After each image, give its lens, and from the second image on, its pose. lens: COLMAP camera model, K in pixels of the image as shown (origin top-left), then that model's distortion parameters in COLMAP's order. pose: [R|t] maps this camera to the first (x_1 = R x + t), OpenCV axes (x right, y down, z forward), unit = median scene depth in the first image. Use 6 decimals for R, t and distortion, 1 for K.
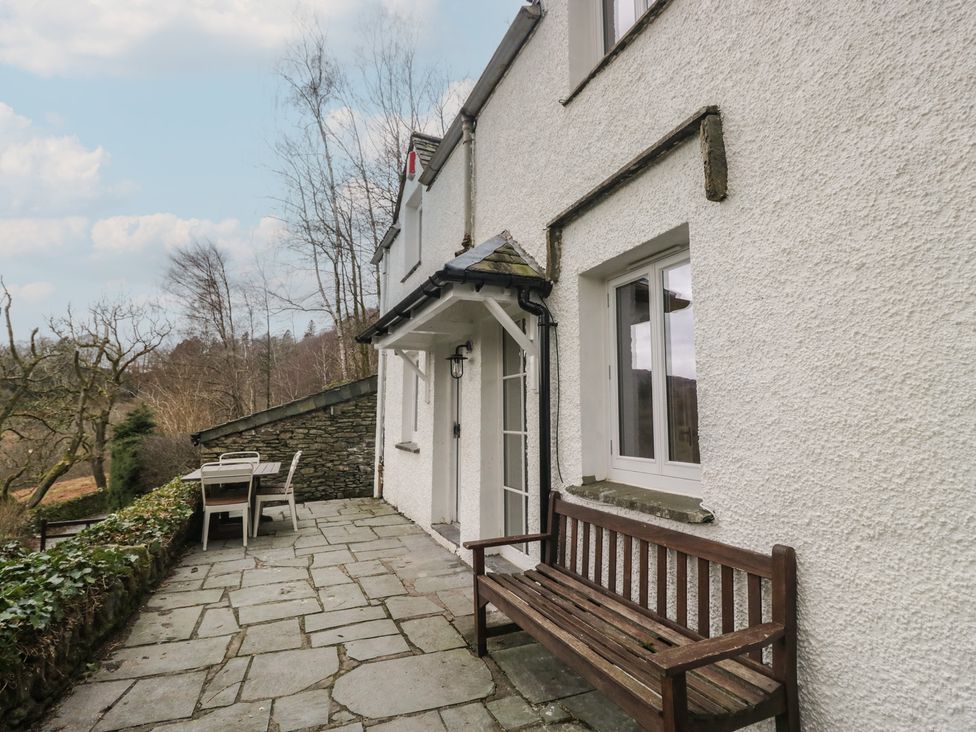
lens RADIAL K [[517.3, 0, 490.3], [0, 517.3, 359.2], [0, 0, 1]] dist [-0.008816, -0.010592]
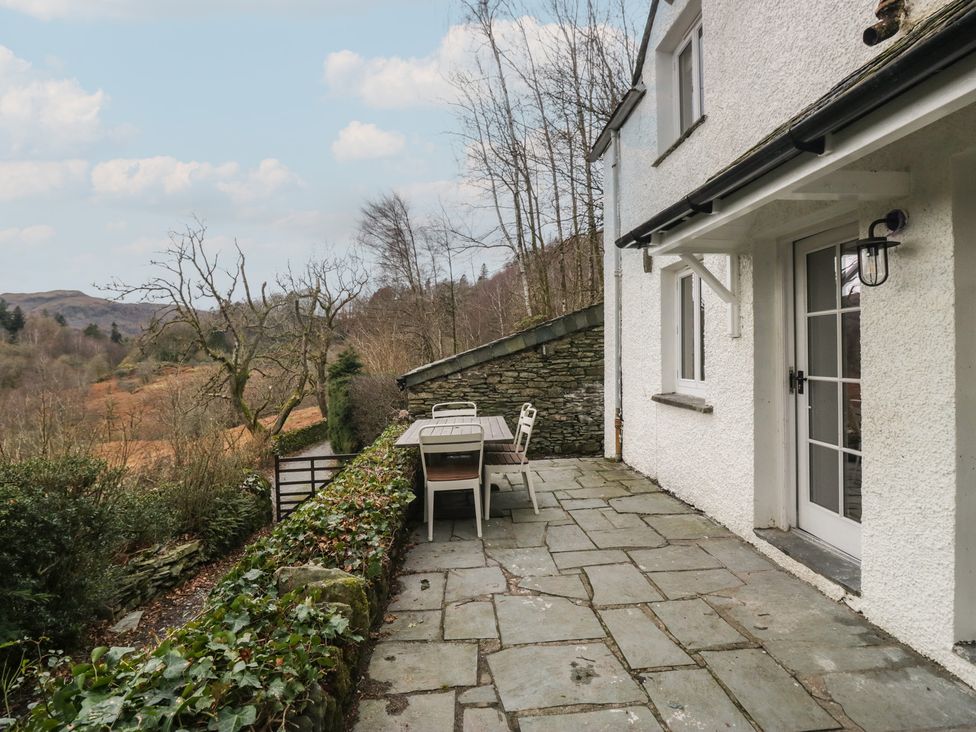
lens RADIAL K [[517.3, 0, 493.3], [0, 517.3, 363.5], [0, 0, 1]] dist [-0.008816, -0.010592]
pose [[0.947468, -0.004748, -0.319816, -0.116525], [0.046097, 0.991478, 0.121845, 0.015102], [0.316512, -0.130187, 0.939612, 0.182296]]
